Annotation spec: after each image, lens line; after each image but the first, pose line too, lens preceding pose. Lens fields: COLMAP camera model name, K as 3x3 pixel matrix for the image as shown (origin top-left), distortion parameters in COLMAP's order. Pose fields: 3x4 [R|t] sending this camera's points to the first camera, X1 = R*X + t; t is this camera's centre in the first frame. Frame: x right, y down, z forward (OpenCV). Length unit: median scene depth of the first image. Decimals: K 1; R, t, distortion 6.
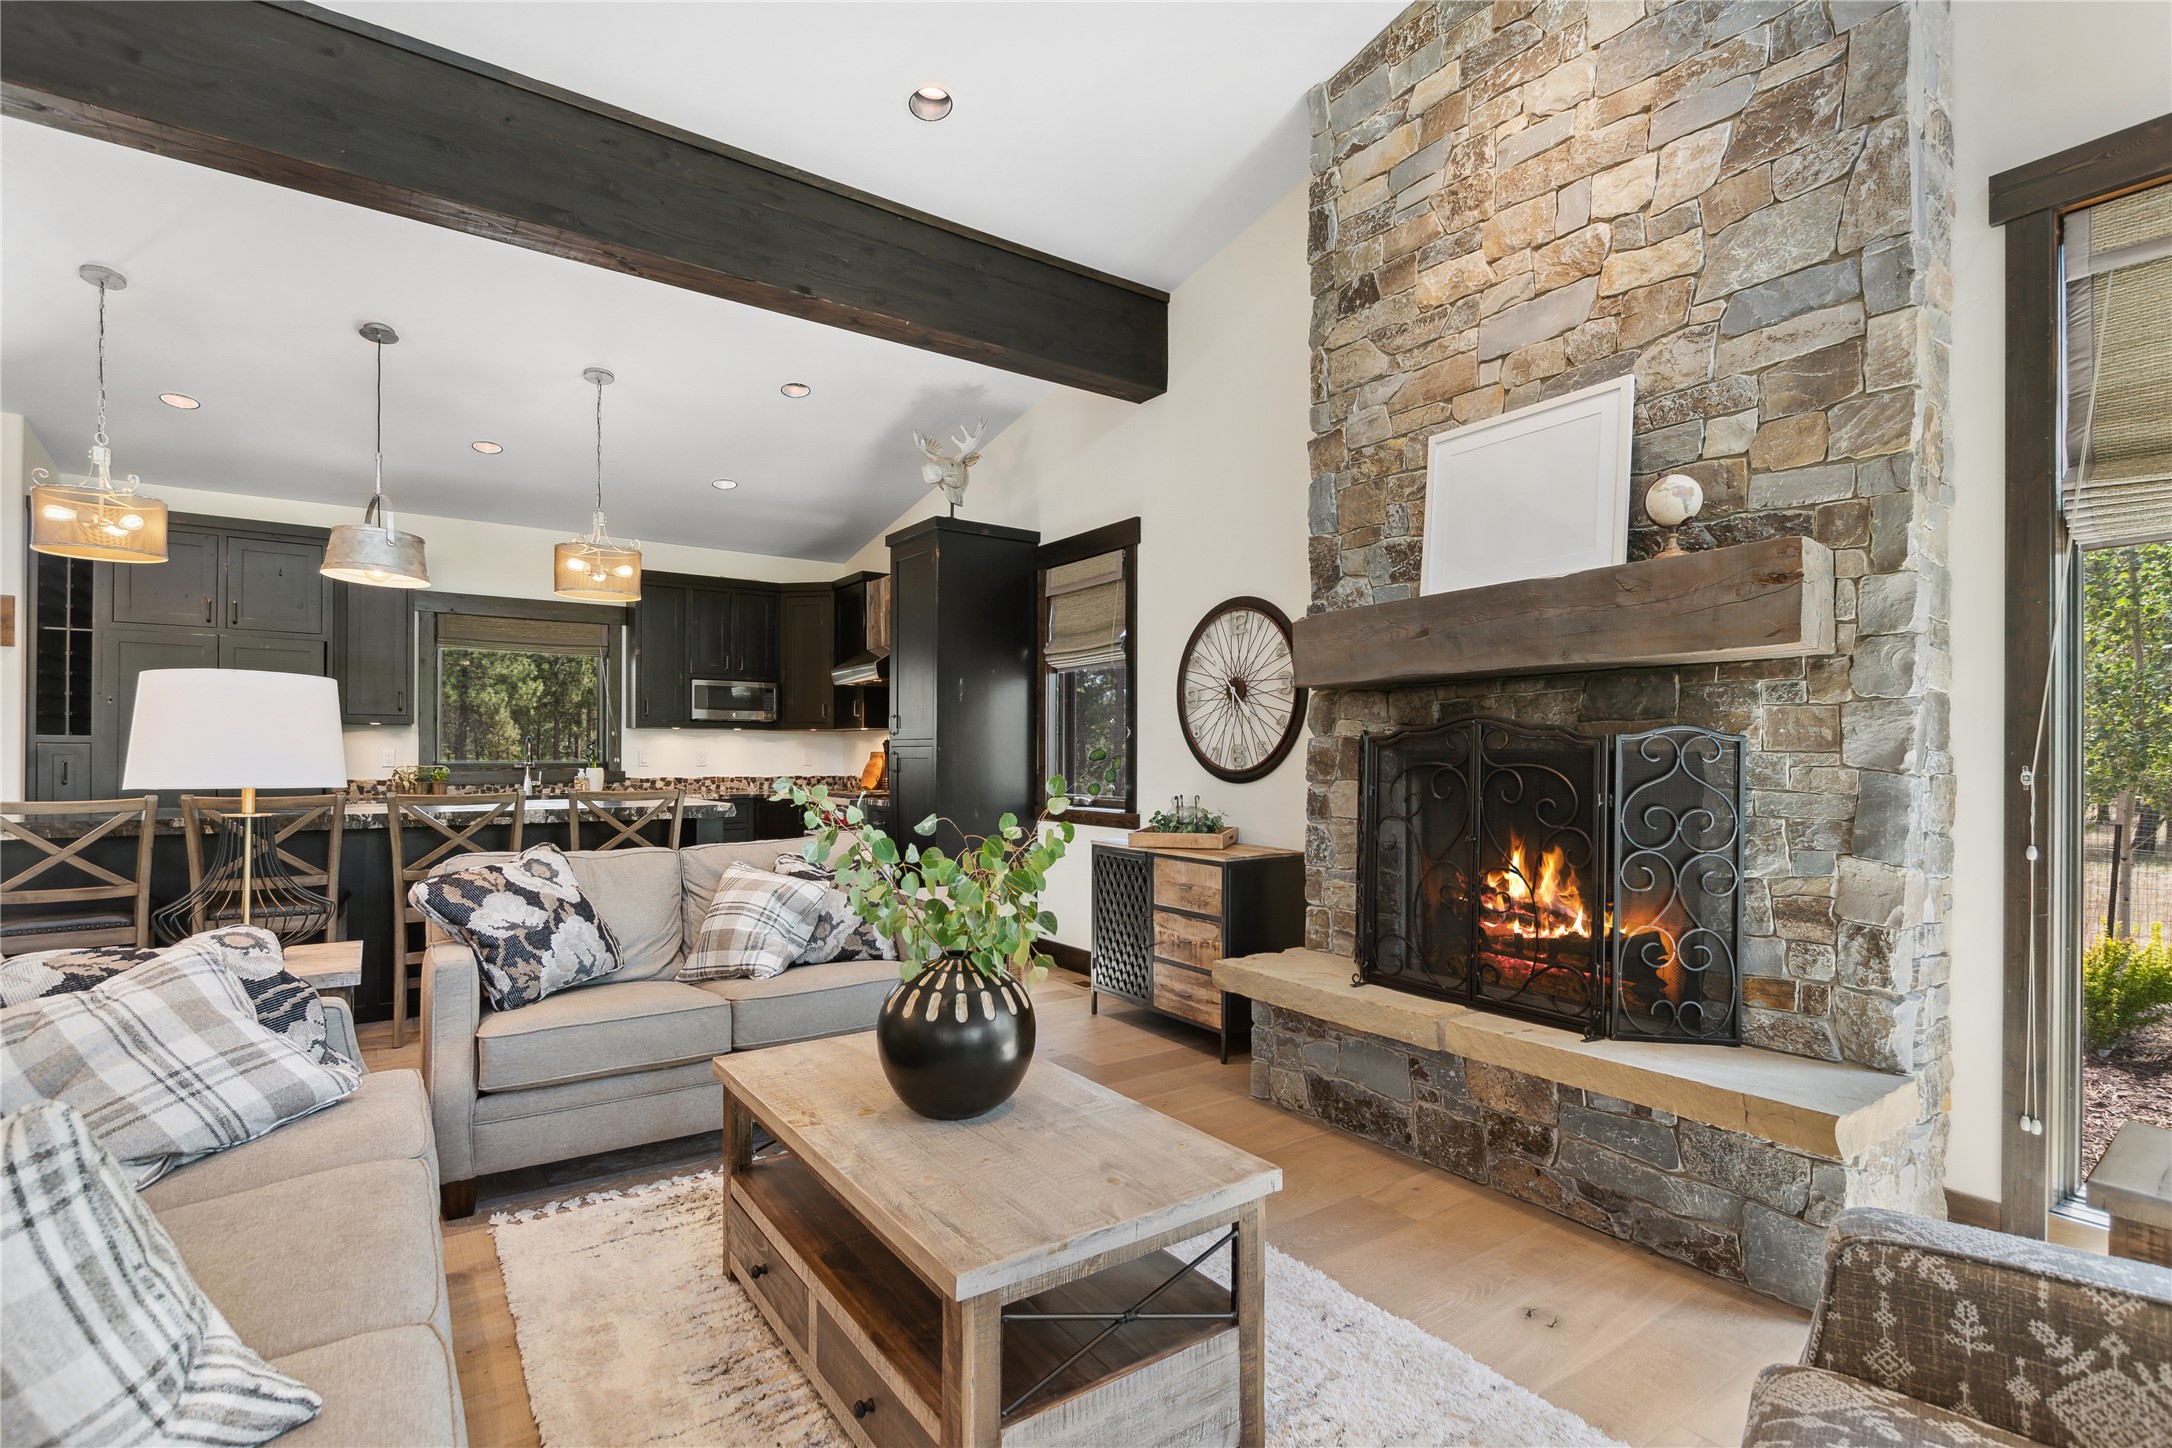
lens RADIAL K [[1023.6, 0, 1084.0], [0, 1023.6, 755.0], [0, 0, 1]] dist [0.002837, -0.004324]
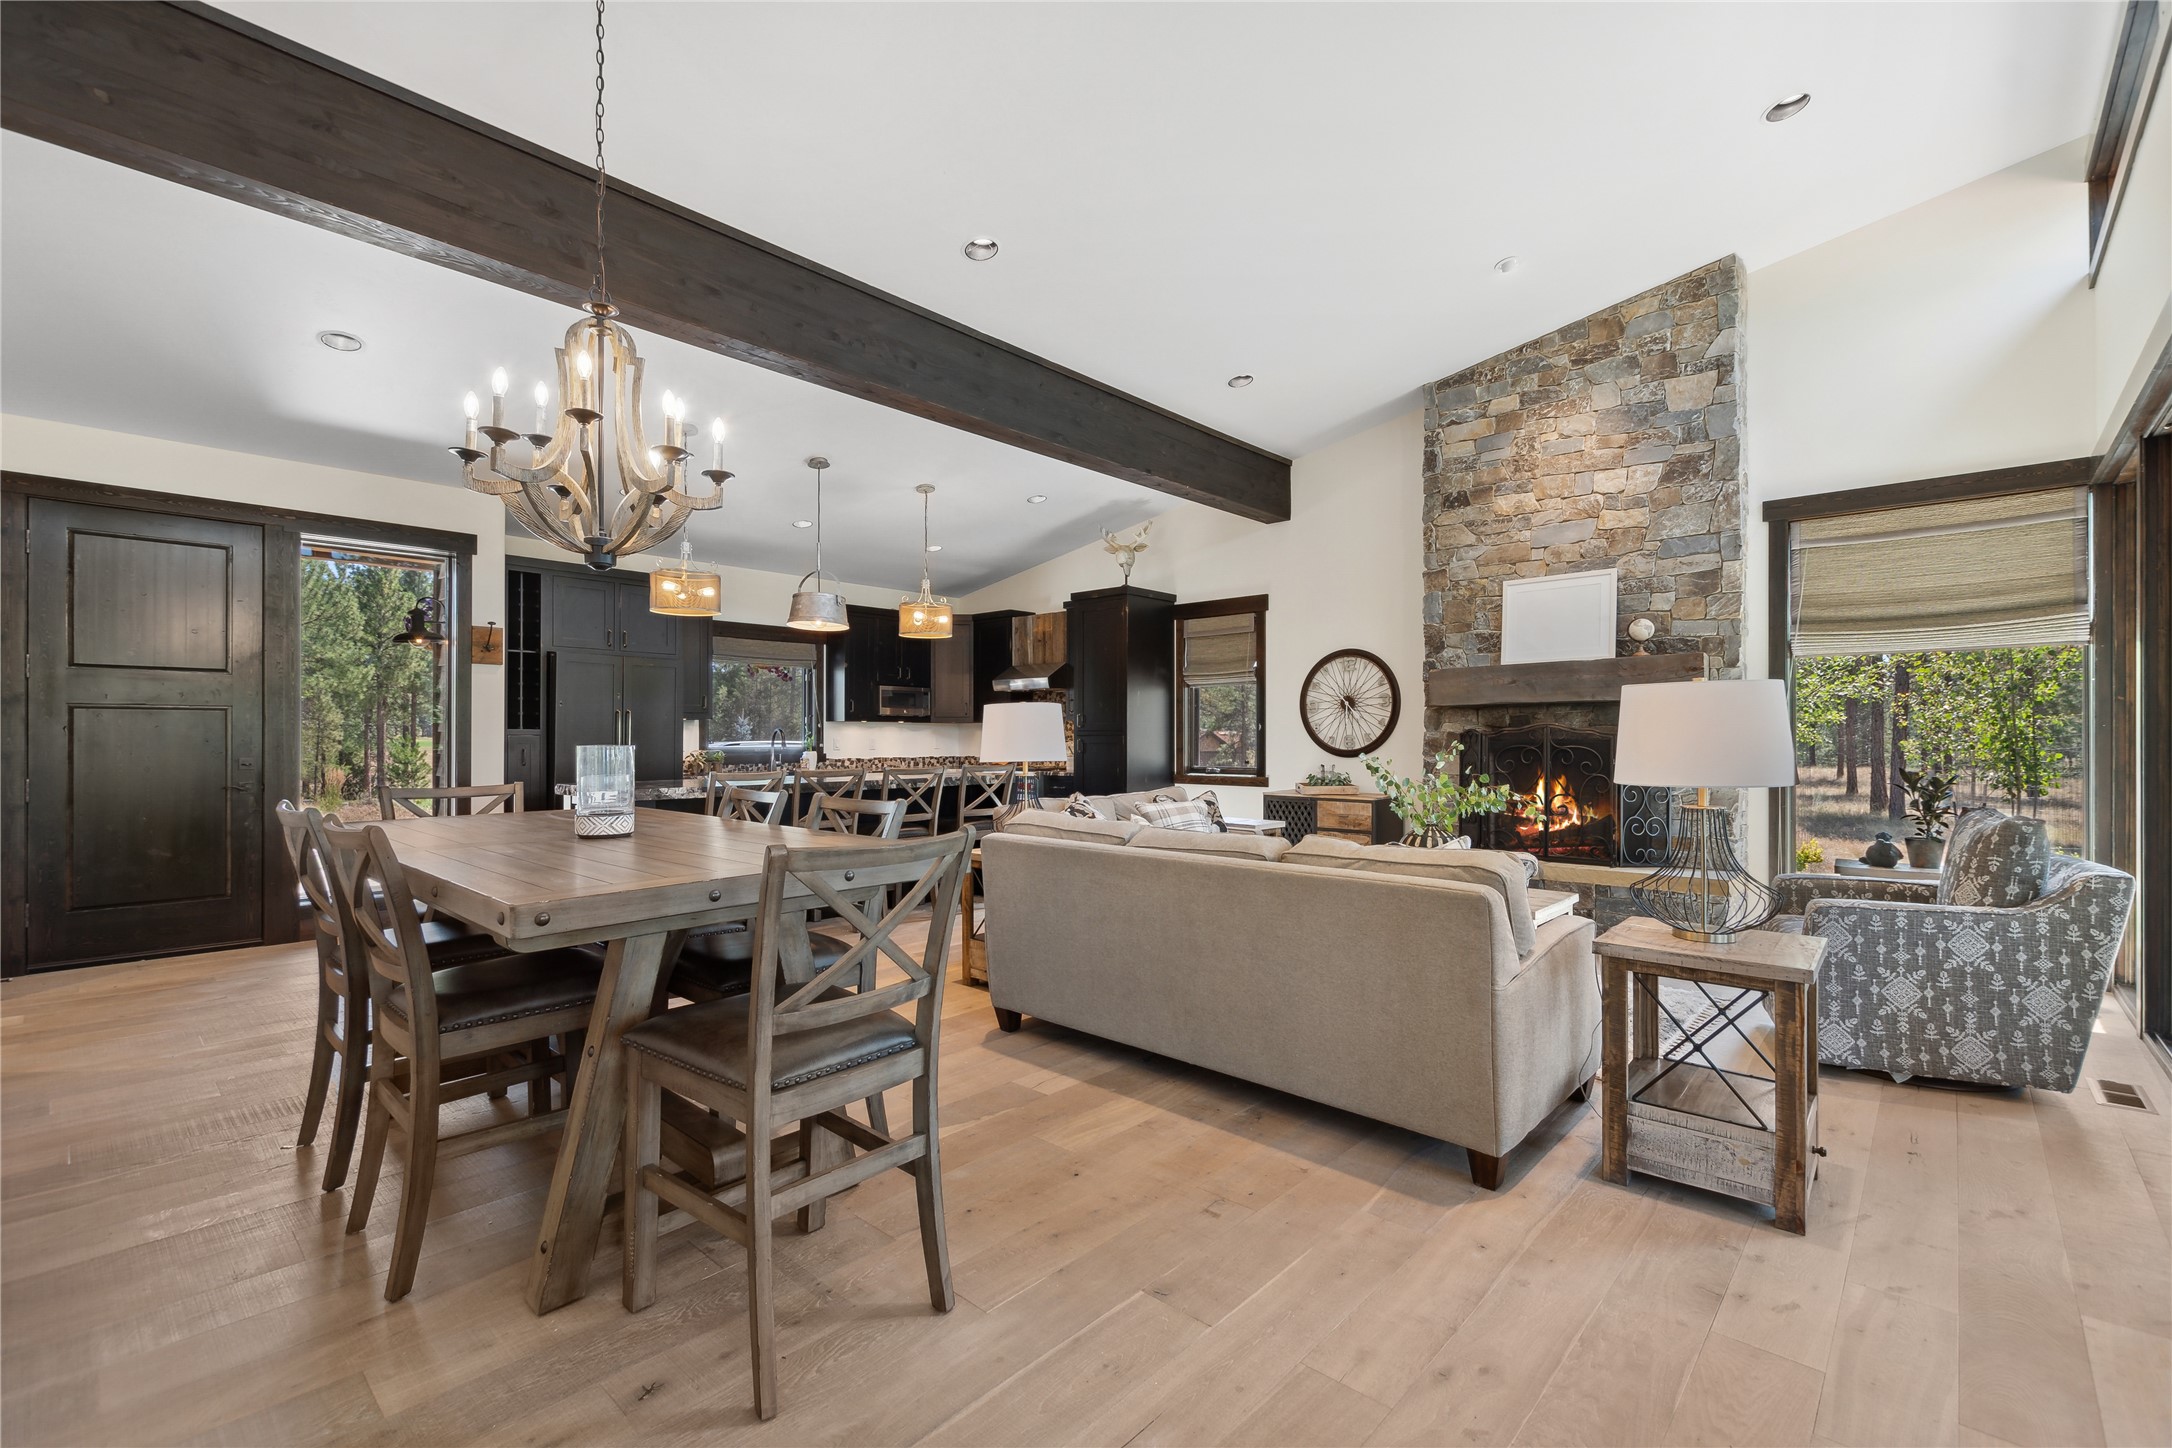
lens RADIAL K [[941.0, 0, 1088.0], [0, 941.0, 736.9], [0, 0, 1]] dist [0.004778, 0.000025]
pose [[0.977601, -0.002757, 0.210449, -0.800474], [0.002897, 0.999996, -0.000356, -0.010184], [-0.210447, 0.000958, 0.977605, -0.590813]]
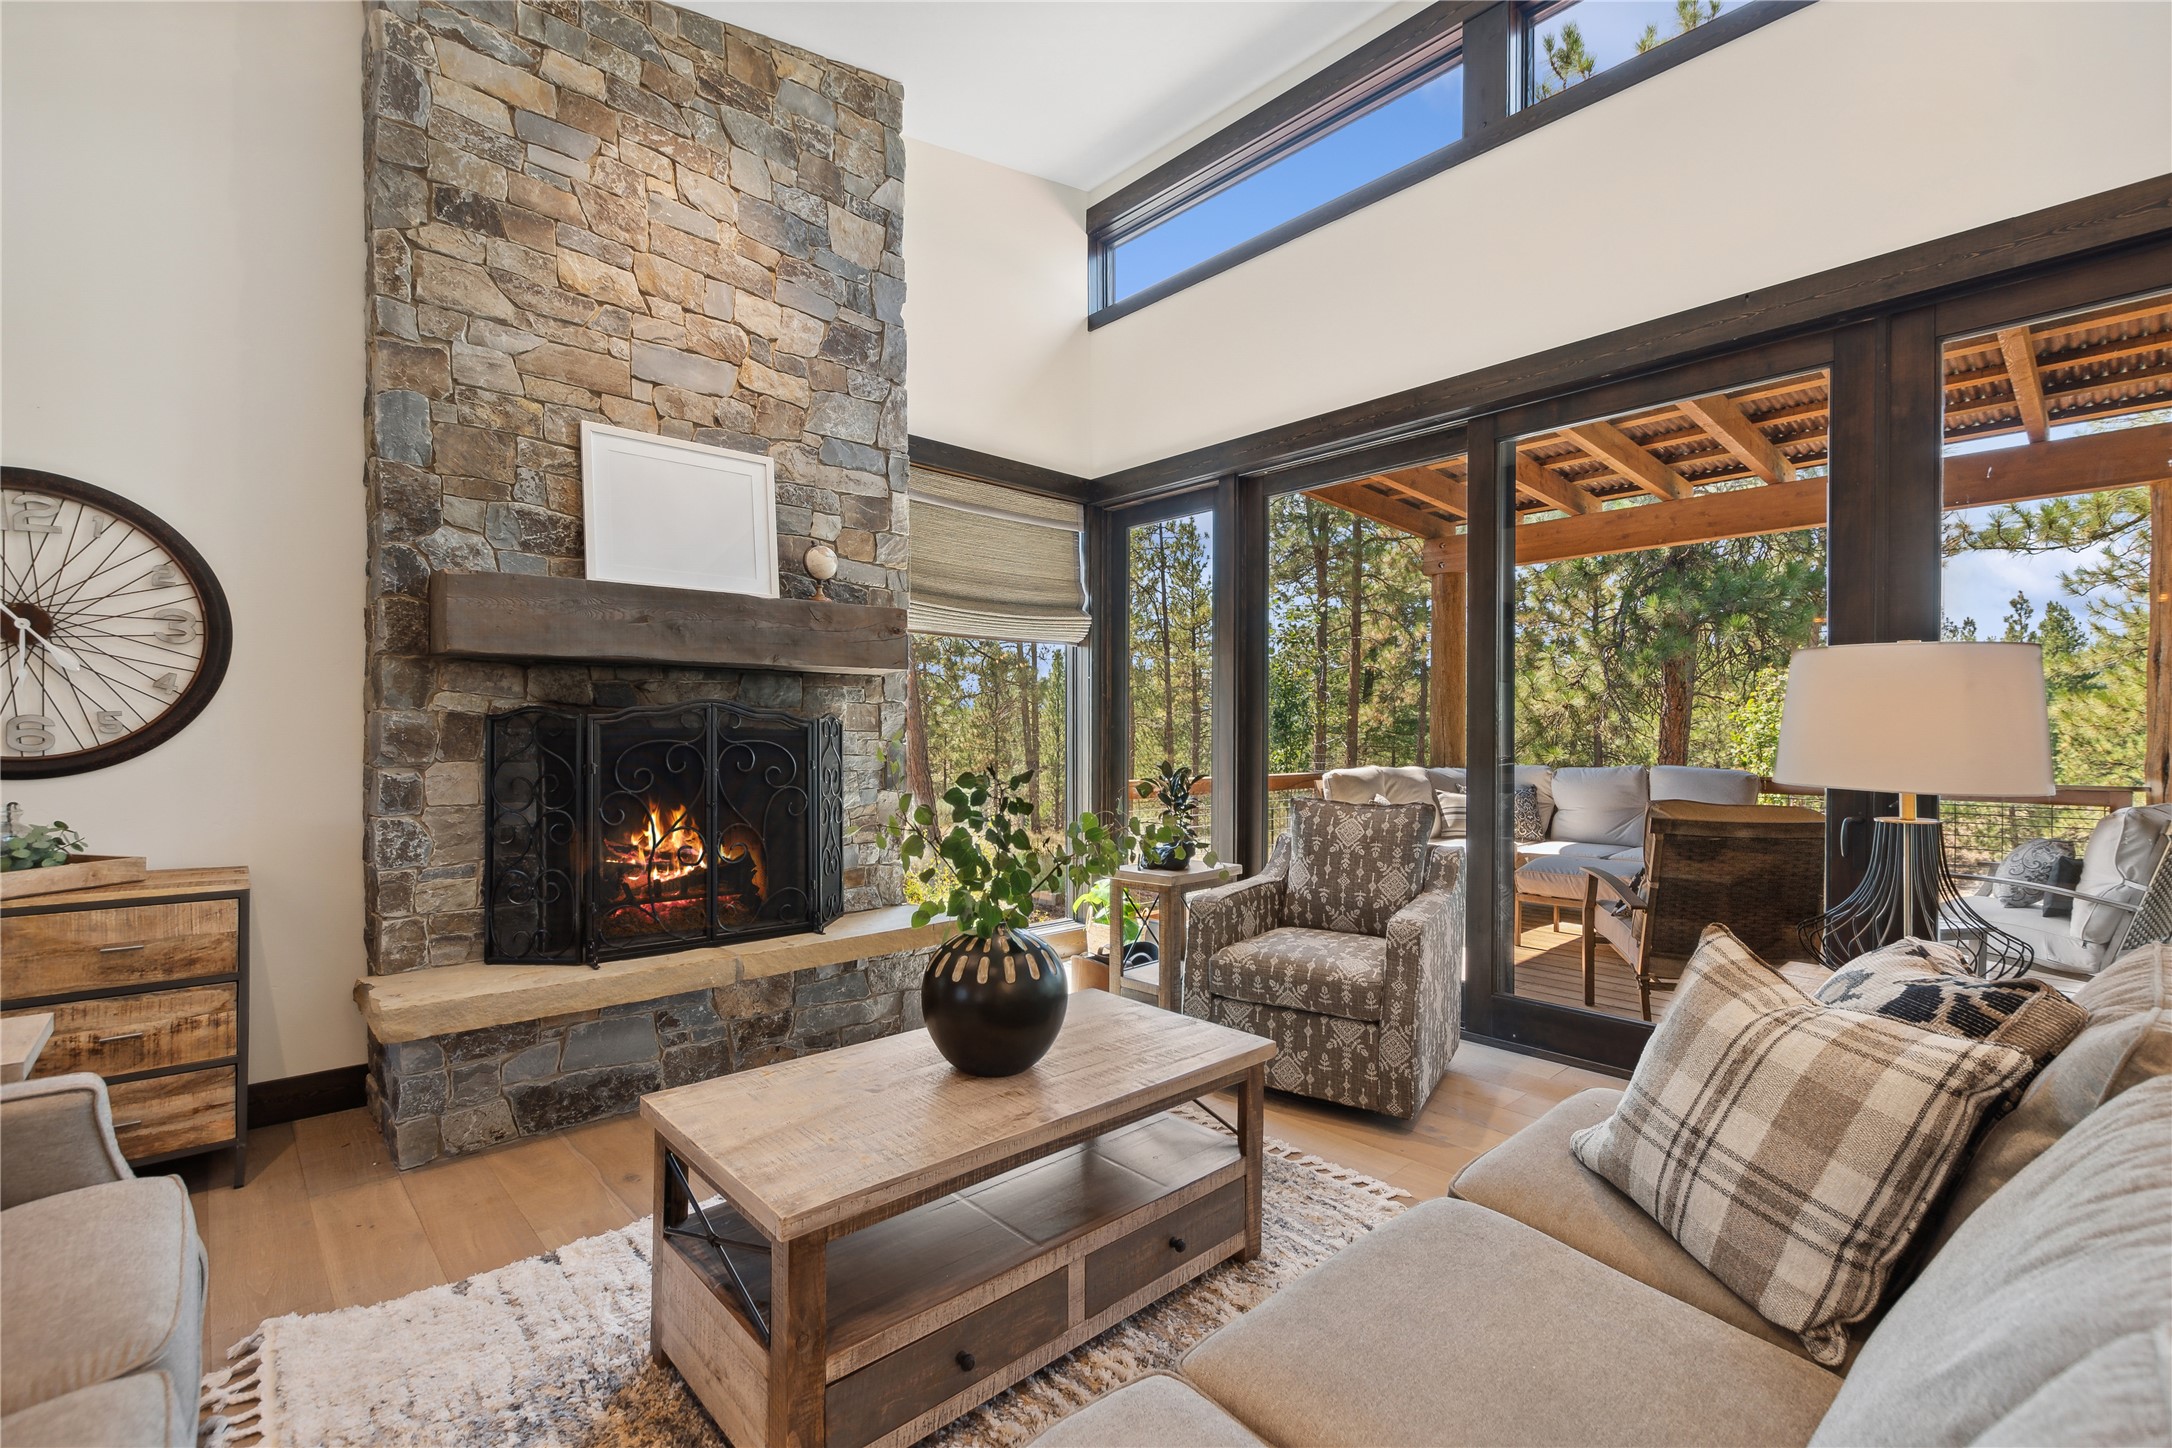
lens RADIAL K [[950.3, 0, 1078.8], [0, 950.3, 740.3], [0, 0, 1]] dist [0.004633, 0.000168]
pose [[-0.127078, -0.009319, 0.991849, -0.639223], [-0.002524, 0.999956, 0.009072, -0.002339], [-0.991889, -0.001350, -0.127096, 0.602179]]
